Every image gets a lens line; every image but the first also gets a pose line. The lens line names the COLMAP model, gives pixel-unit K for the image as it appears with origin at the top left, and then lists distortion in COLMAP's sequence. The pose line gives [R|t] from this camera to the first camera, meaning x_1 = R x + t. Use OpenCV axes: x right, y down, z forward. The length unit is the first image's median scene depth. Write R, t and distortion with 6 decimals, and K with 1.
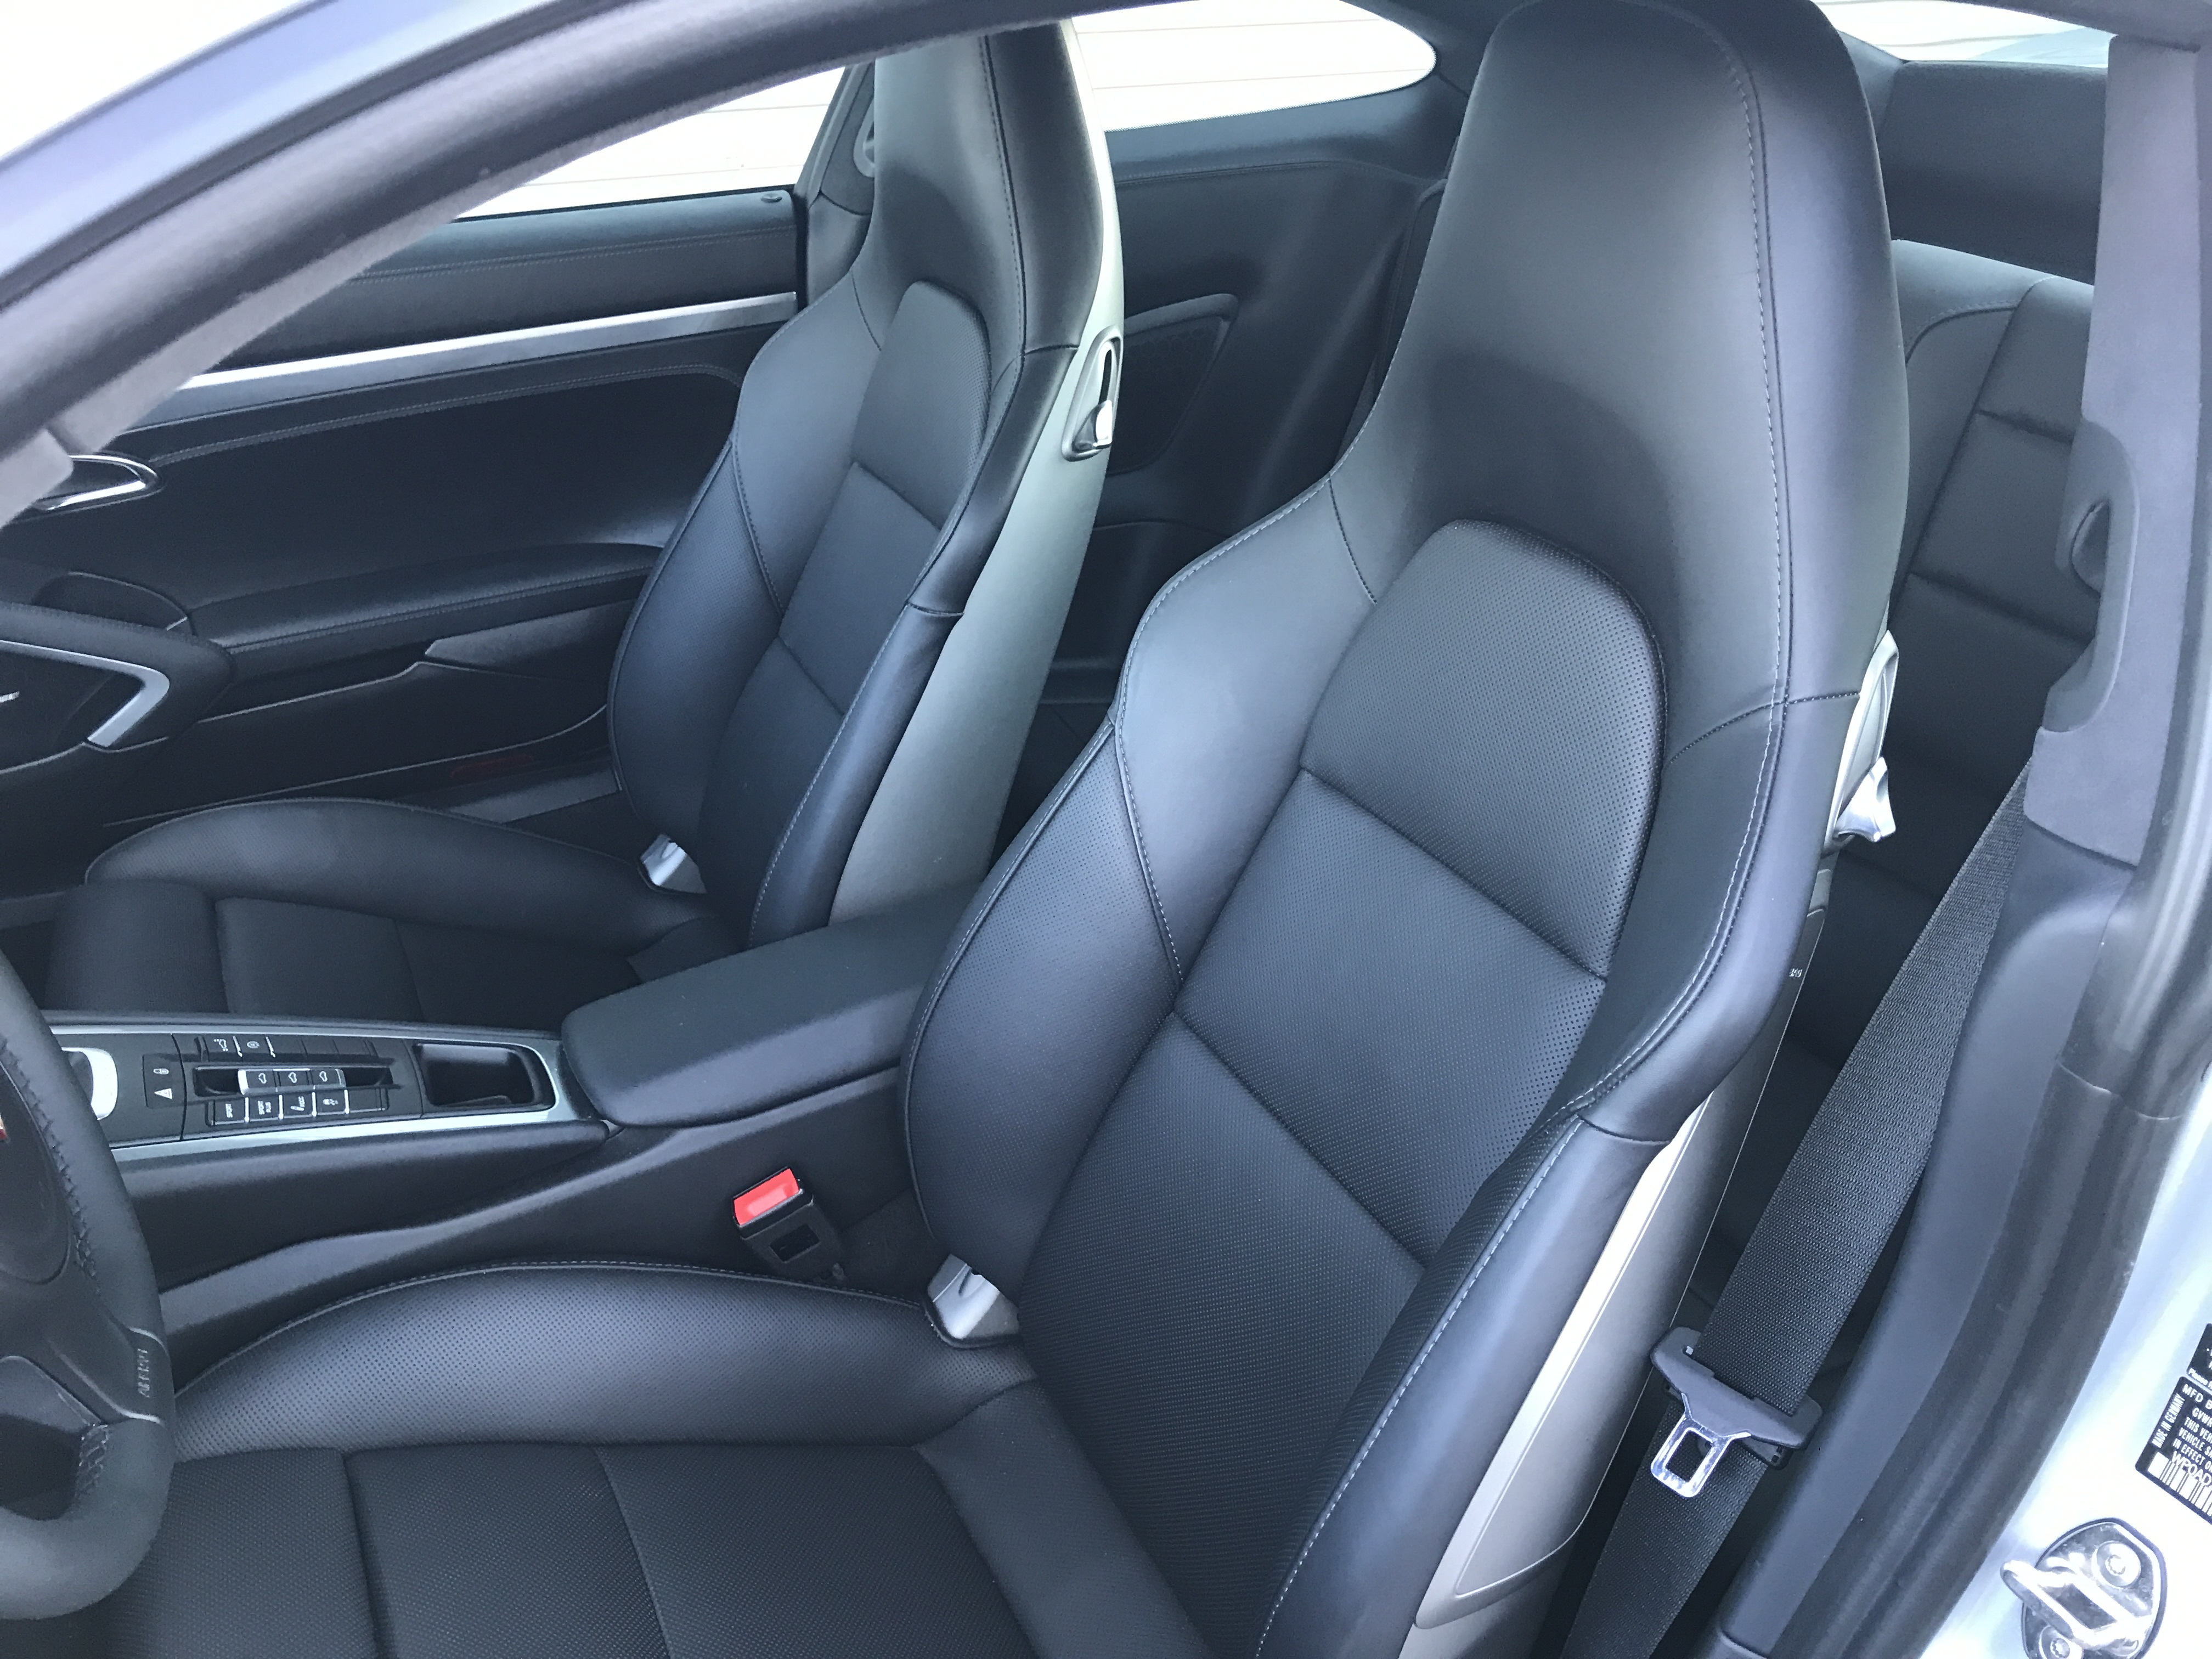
lens RADIAL K [[1785.4, 0, 1106.0], [0, 1785.4, 829.5], [0, 0, 1]] dist [0.000845, 0.001667]
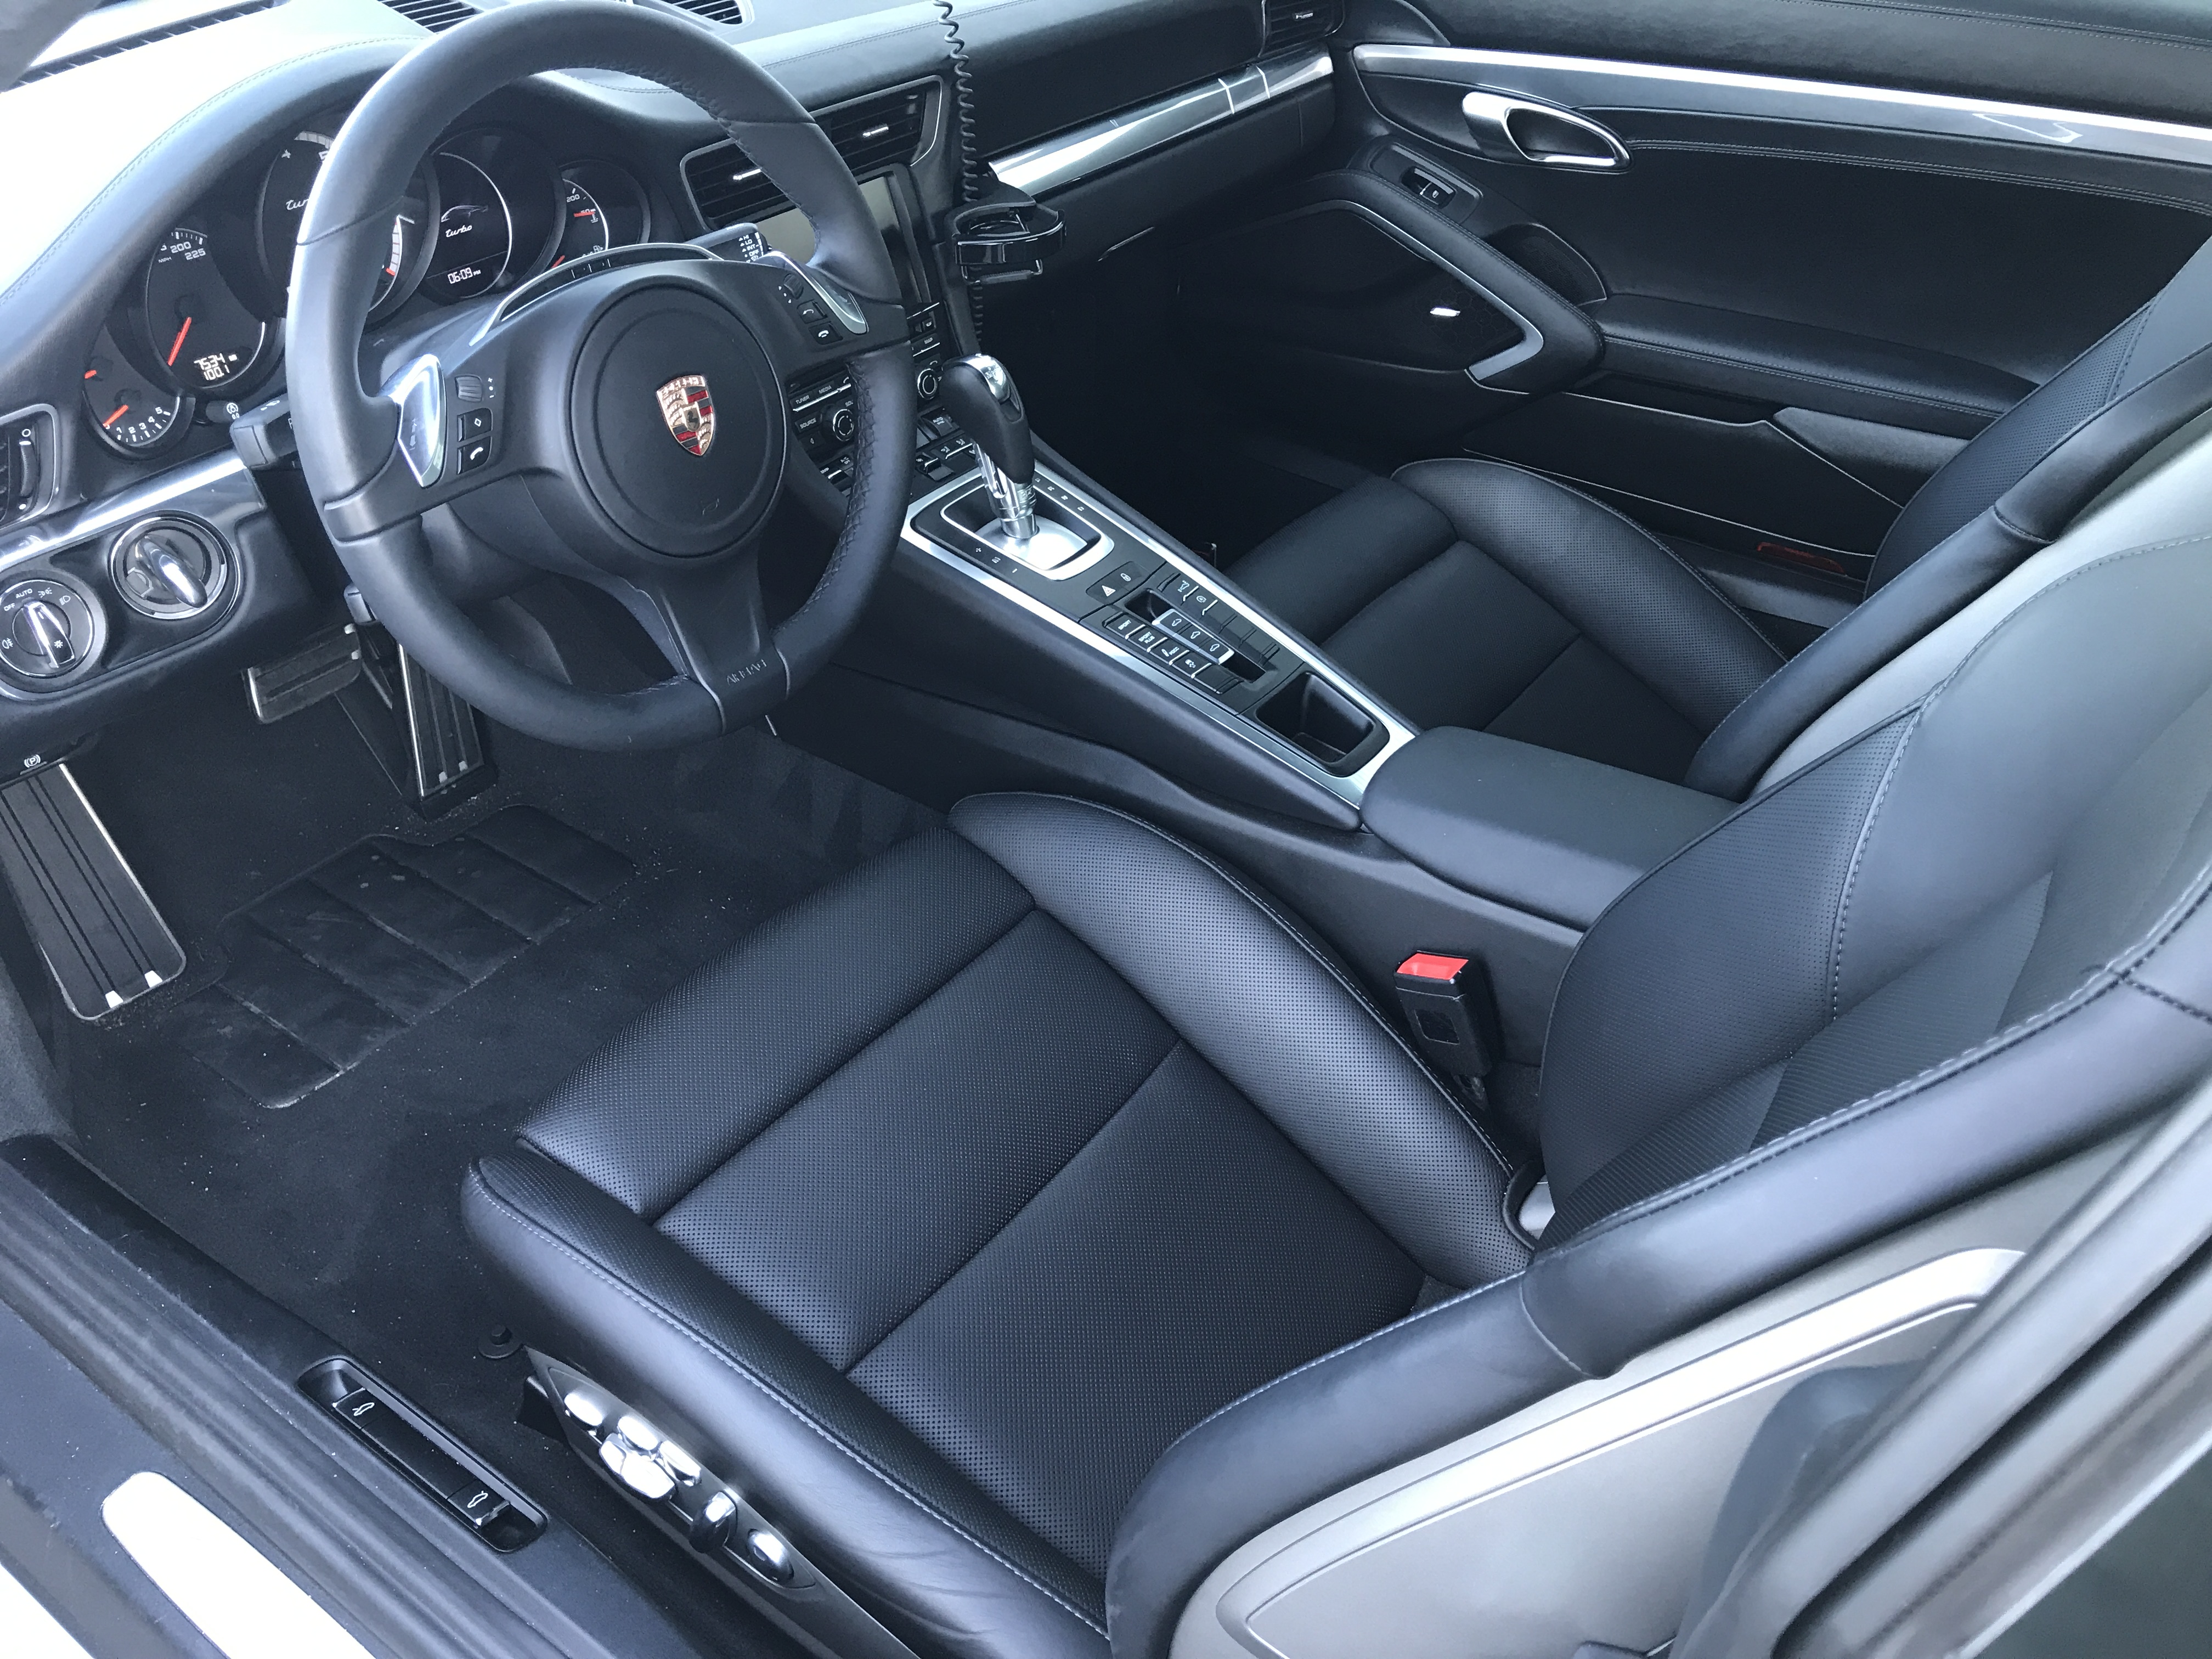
lens RADIAL K [[1785.4, 0, 1106.0], [0, 1785.4, 829.5], [0, 0, 1]] dist [0.000845, 0.001667]
pose [[0.476805, 0.519277, -0.709231, 0.274077], [-0.435503, 0.840417, 0.322546, -0.070014], [0.763541, 0.155081, 0.626862, 0.163097]]
